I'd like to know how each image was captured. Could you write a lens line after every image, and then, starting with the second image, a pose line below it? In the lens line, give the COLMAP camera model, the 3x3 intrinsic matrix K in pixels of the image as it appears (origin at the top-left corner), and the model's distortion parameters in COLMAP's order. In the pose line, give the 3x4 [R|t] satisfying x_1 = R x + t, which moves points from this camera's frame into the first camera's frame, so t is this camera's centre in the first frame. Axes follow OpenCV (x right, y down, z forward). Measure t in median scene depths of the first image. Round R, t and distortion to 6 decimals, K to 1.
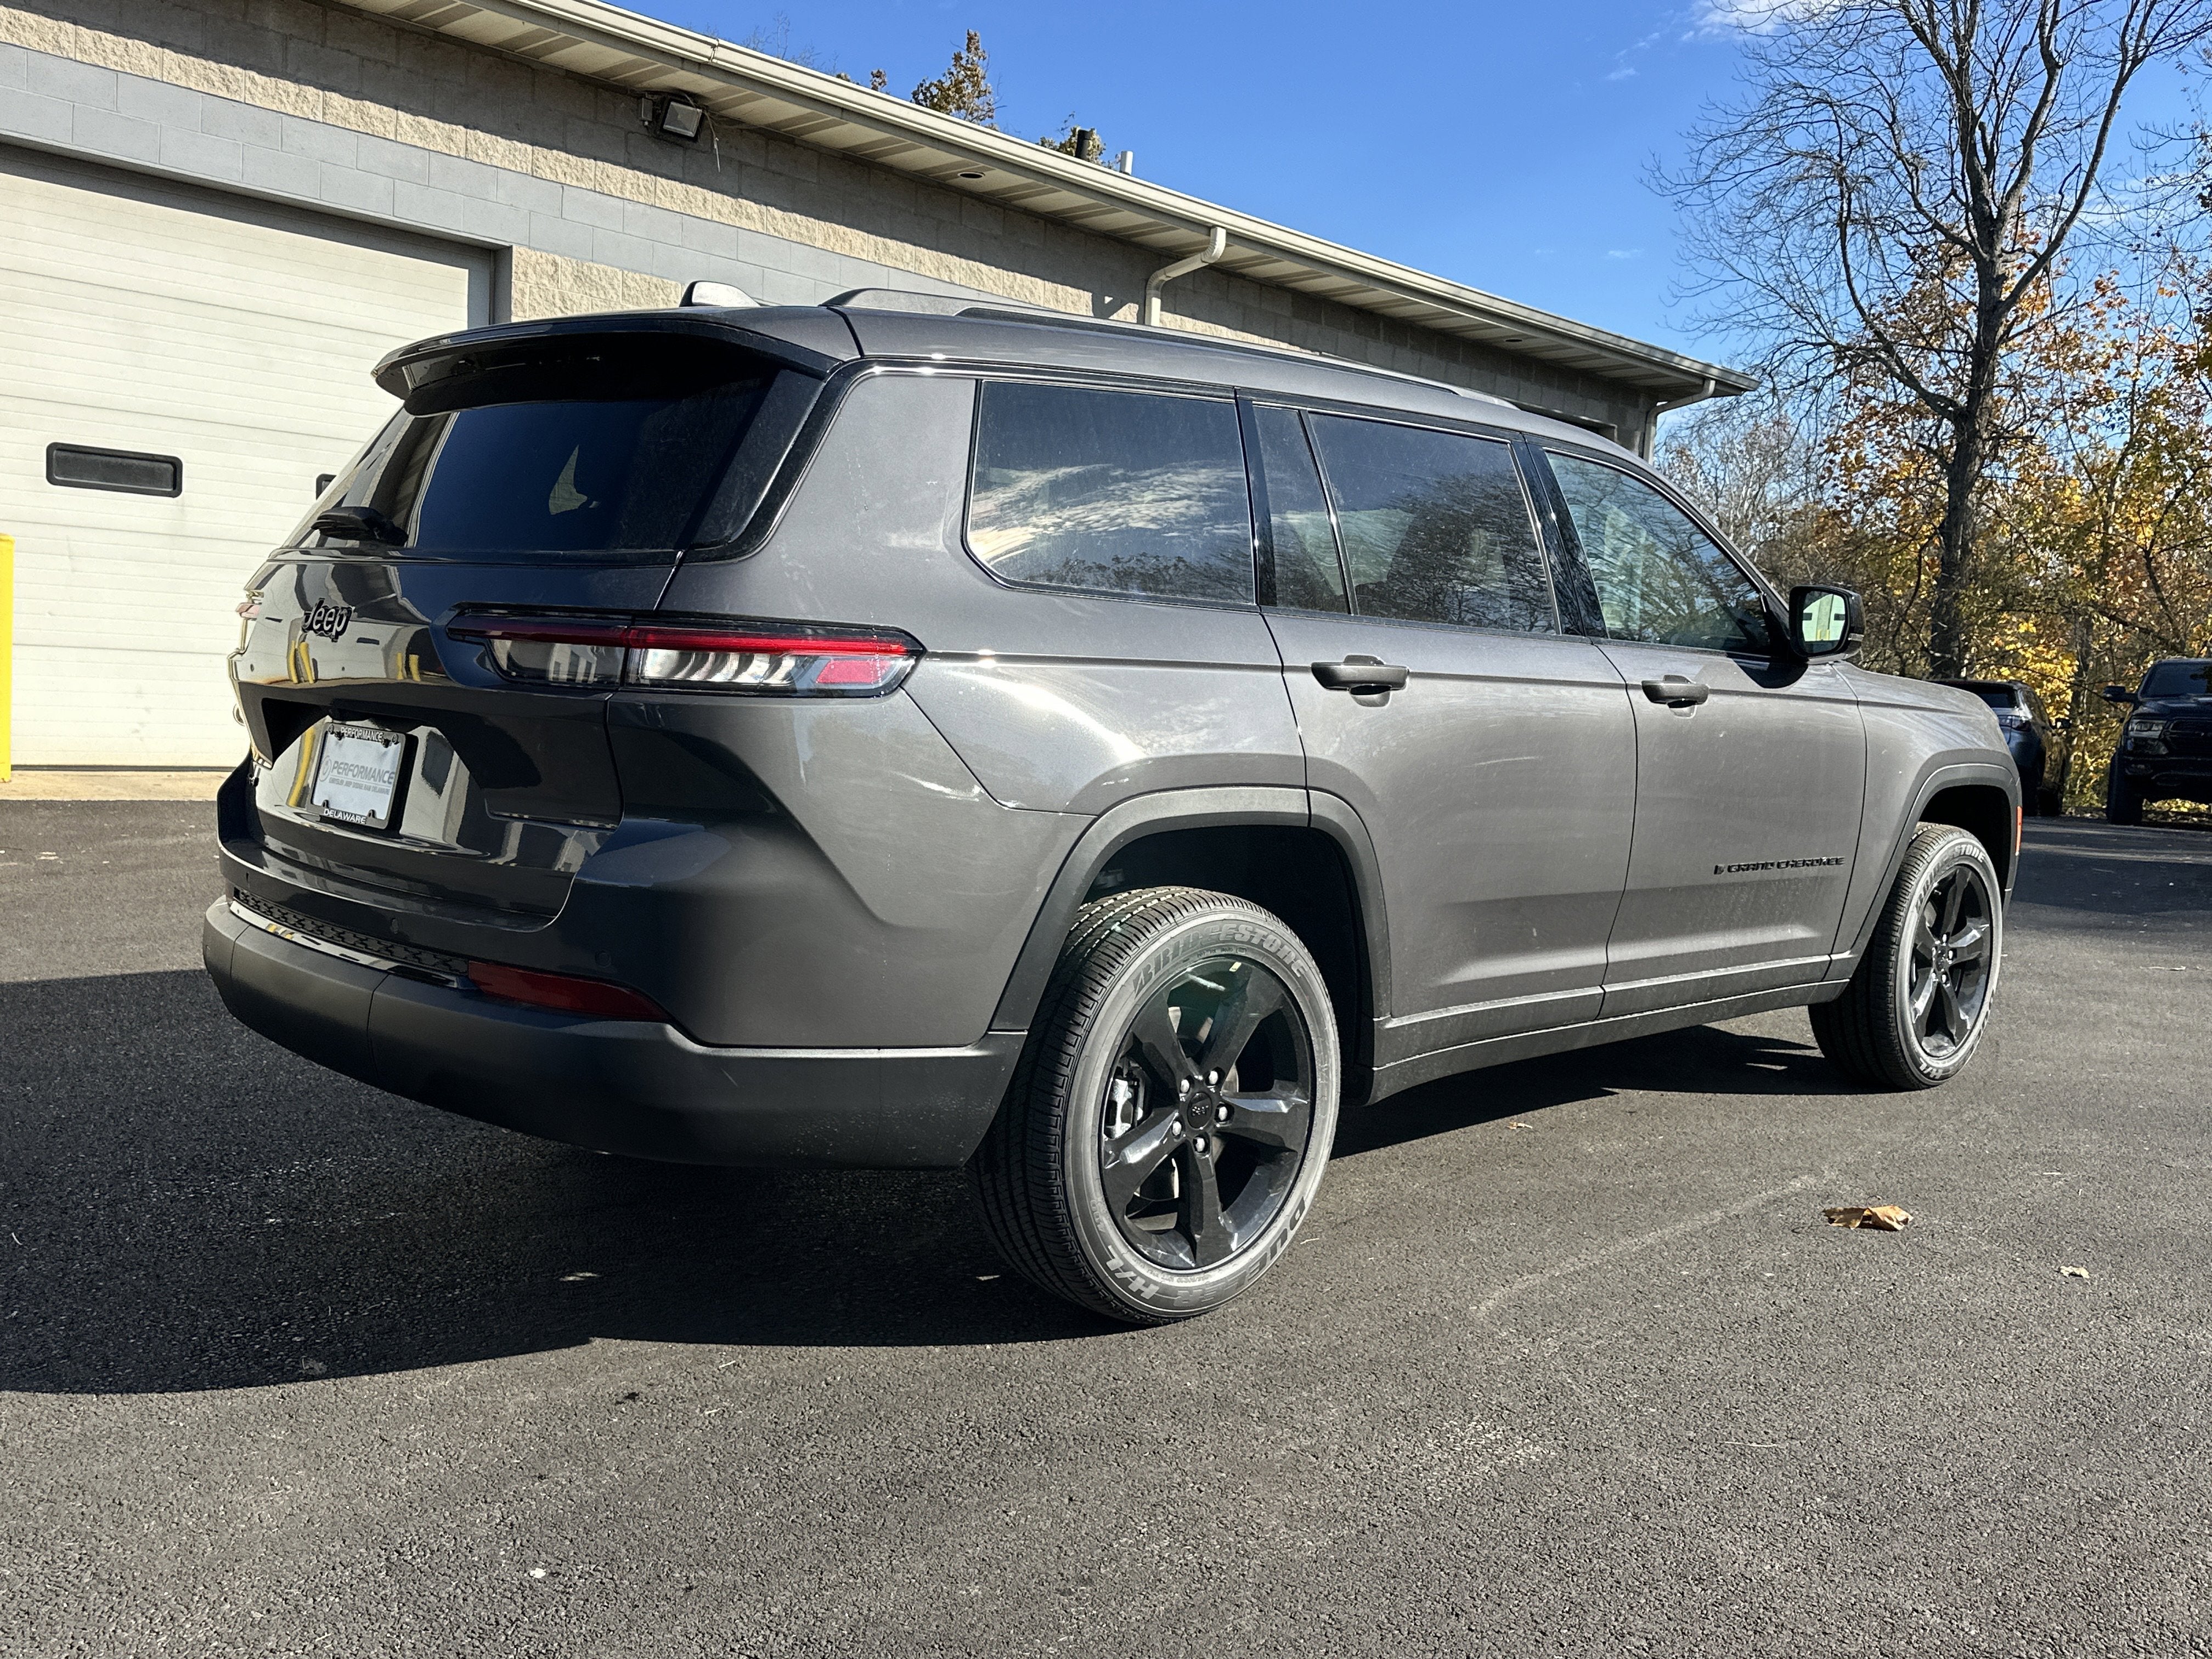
lens RADIAL K [[1891.7, 0, 1123.3], [0, 1891.7, 842.7], [0, 0, 1]] dist [0.084485, -0.120351]
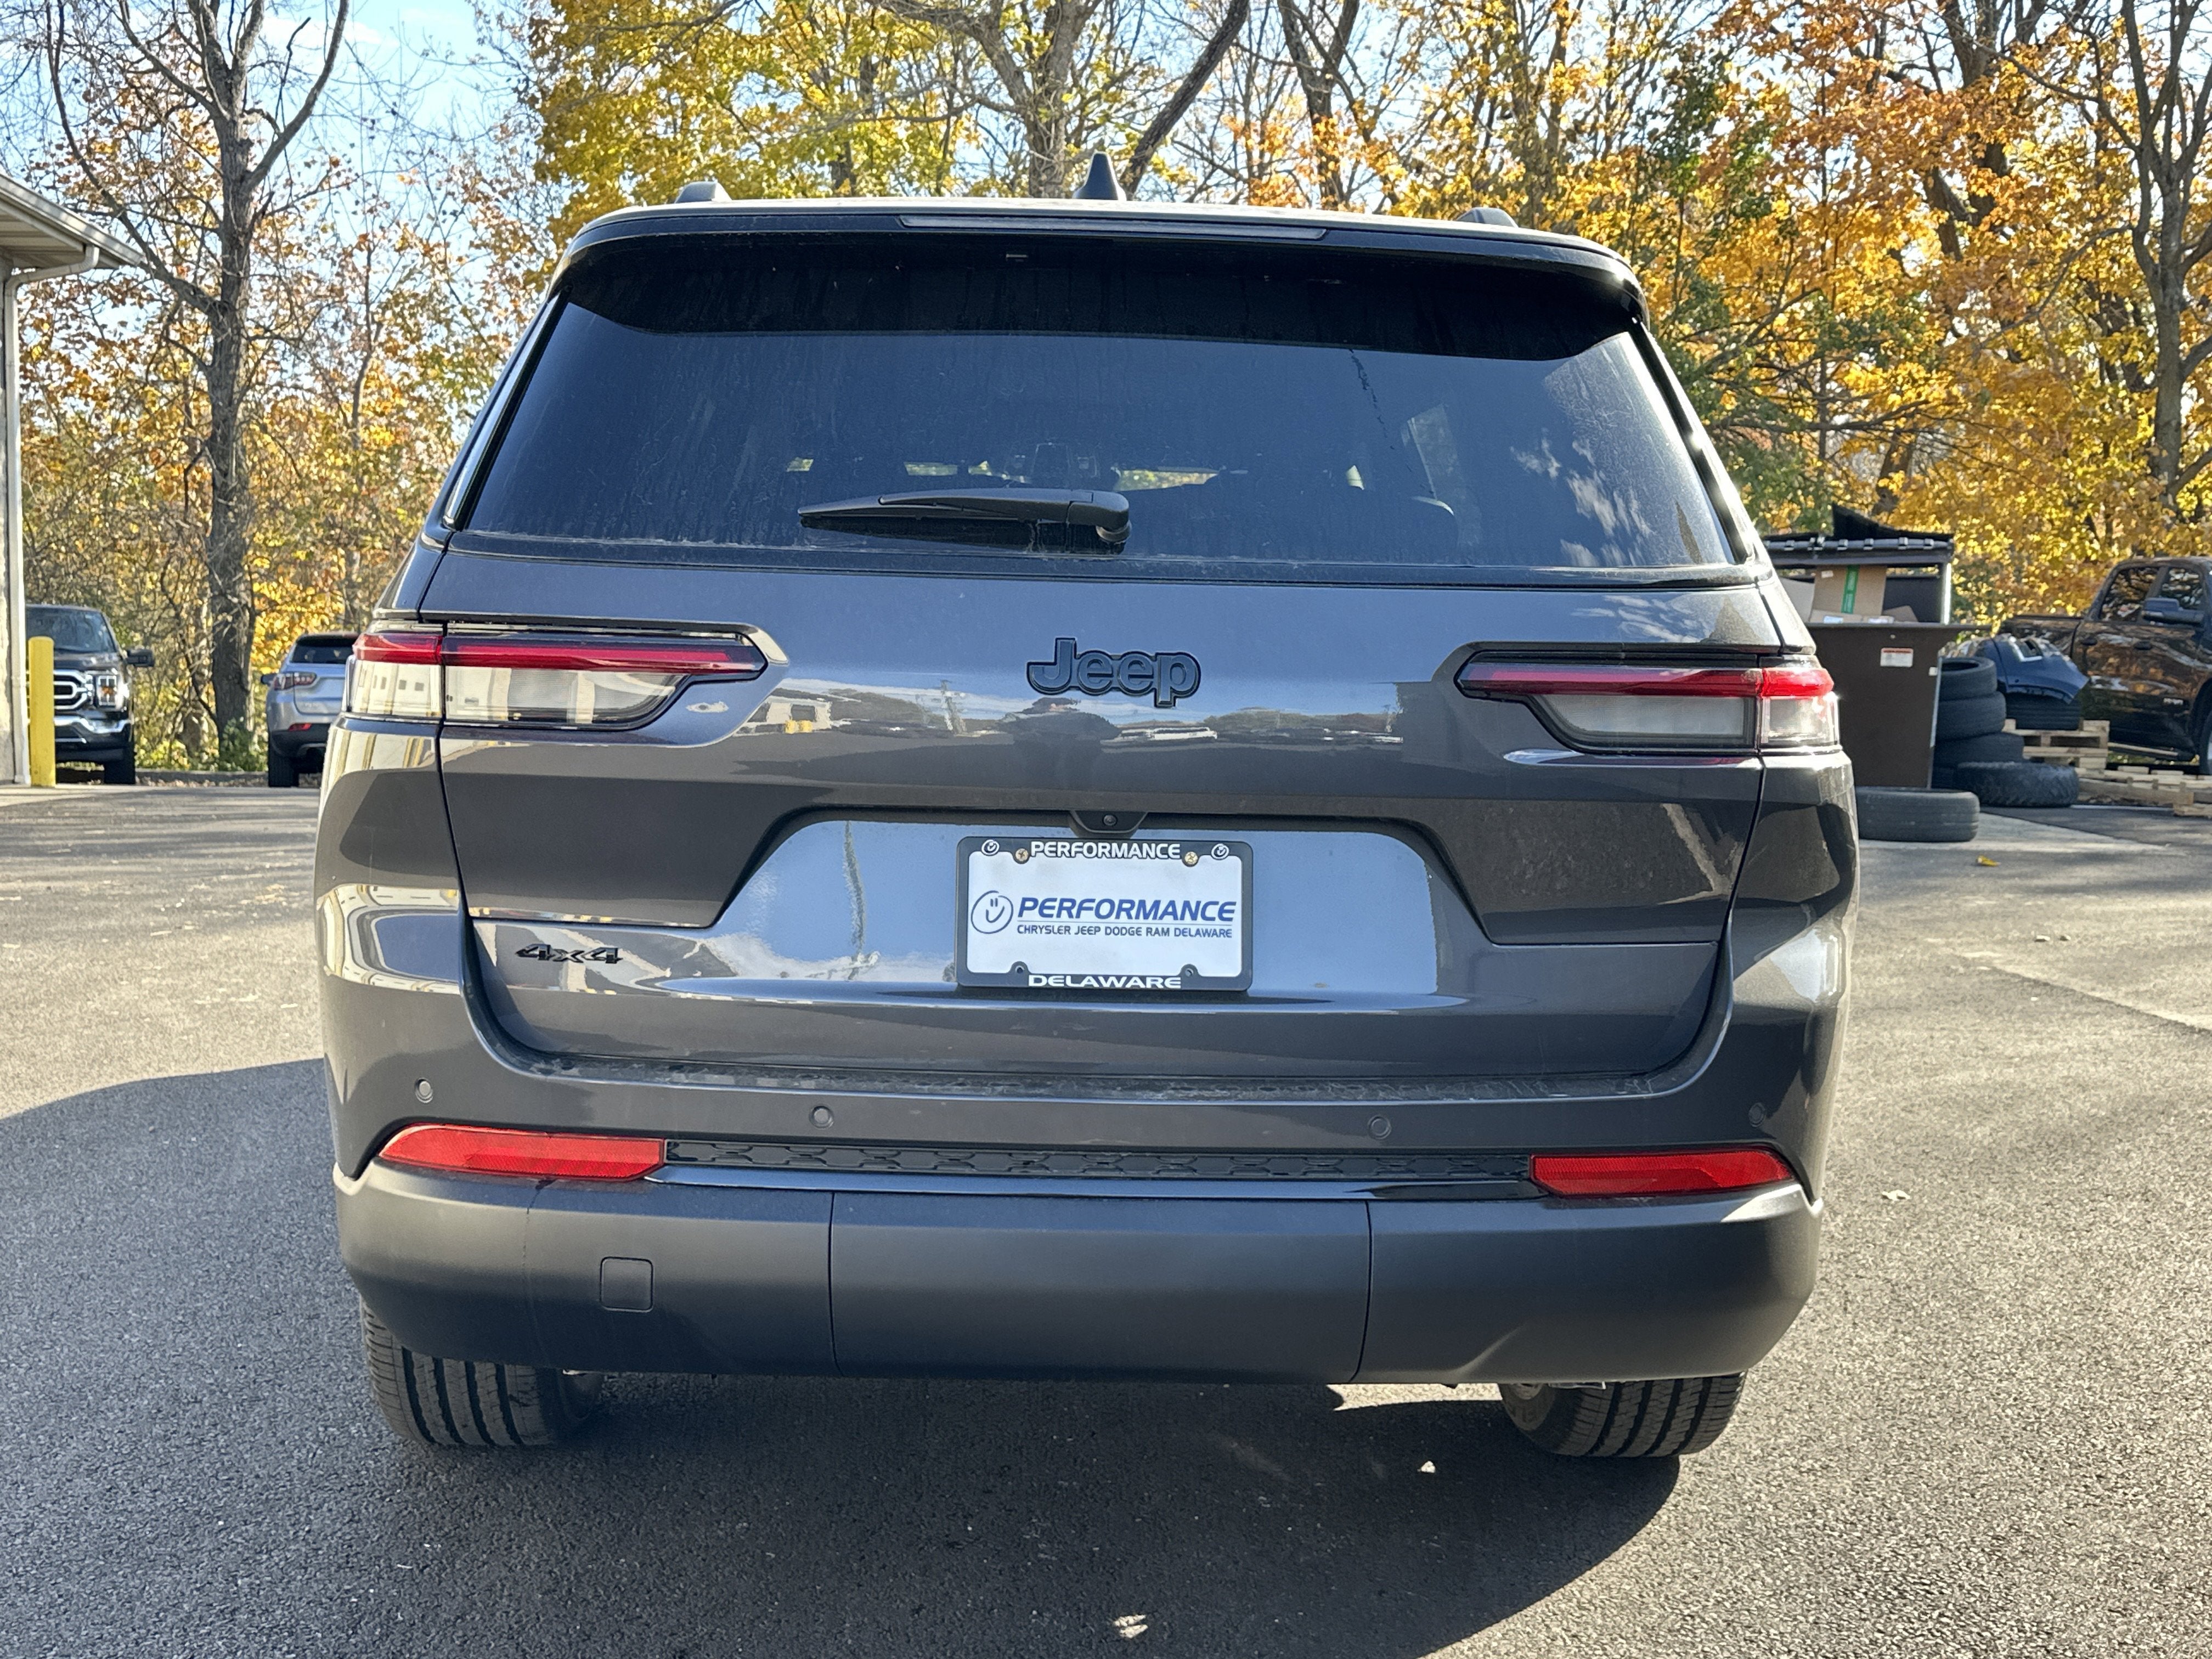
lens RADIAL K [[2343.5, 0, 1119.1], [0, 2343.5, 831.4], [0, 0, 1]] dist [0.067261, 0.000000]
pose [[0.683145, -0.087973, 0.724965, -0.664853], [0.086347, 0.995484, 0.039434, -0.064636], [-0.725161, 0.035659, 0.687656, 0.323257]]
